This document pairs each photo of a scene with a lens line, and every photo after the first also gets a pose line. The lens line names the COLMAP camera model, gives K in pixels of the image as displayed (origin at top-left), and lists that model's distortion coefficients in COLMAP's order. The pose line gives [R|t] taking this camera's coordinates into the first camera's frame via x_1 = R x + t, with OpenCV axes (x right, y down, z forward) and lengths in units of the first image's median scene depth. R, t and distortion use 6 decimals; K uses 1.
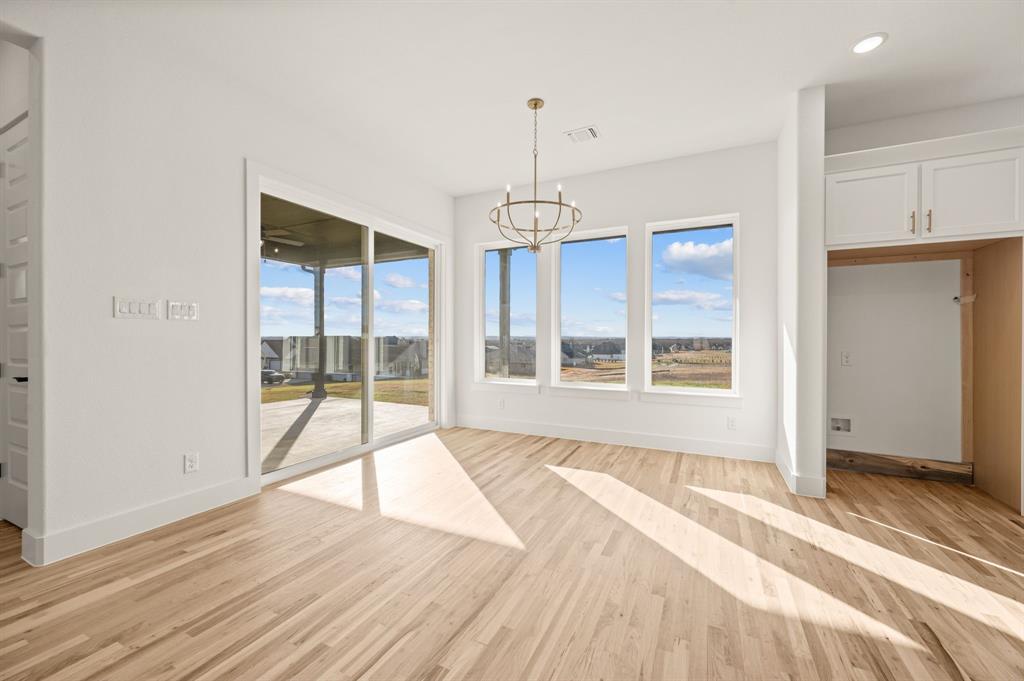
lens RADIAL K [[401.3, 0, 515.4], [0, 401.3, 342.7], [0, 0, 1]] dist [-0.000831, -0.000103]
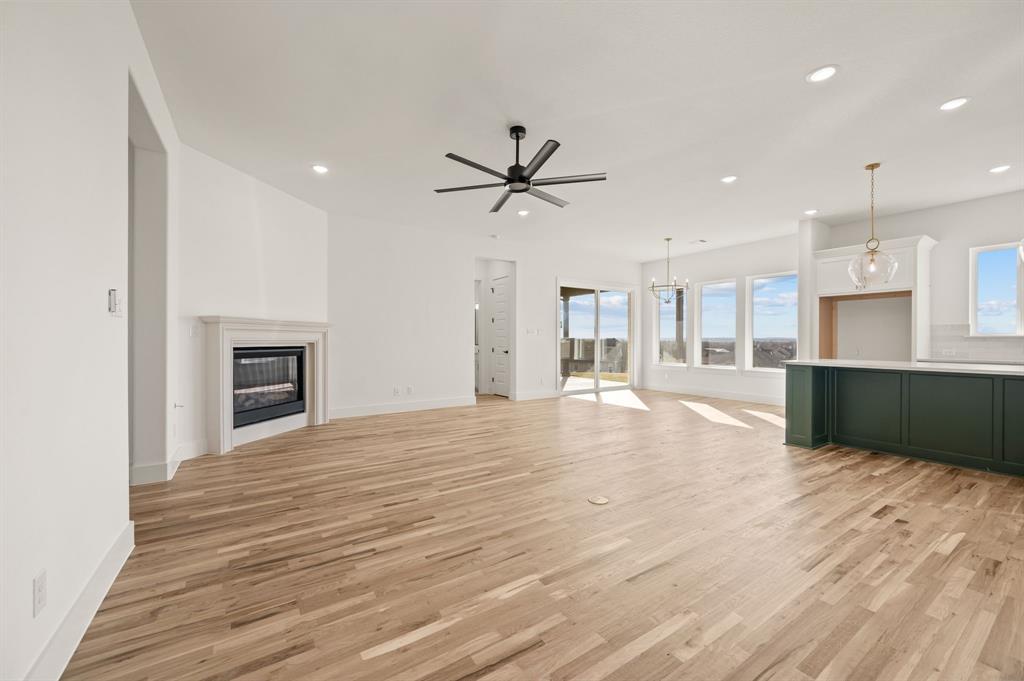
lens RADIAL K [[401.3, 0, 515.4], [0, 401.3, 342.7], [0, 0, 1]] dist [-0.000831, -0.000103]
pose [[0.857623, 0.001513, -0.514277, 0.347910], [-0.002858, 0.999994, -0.001823, 0.004560], [0.514272, 0.003033, 0.857622, -1.025684]]
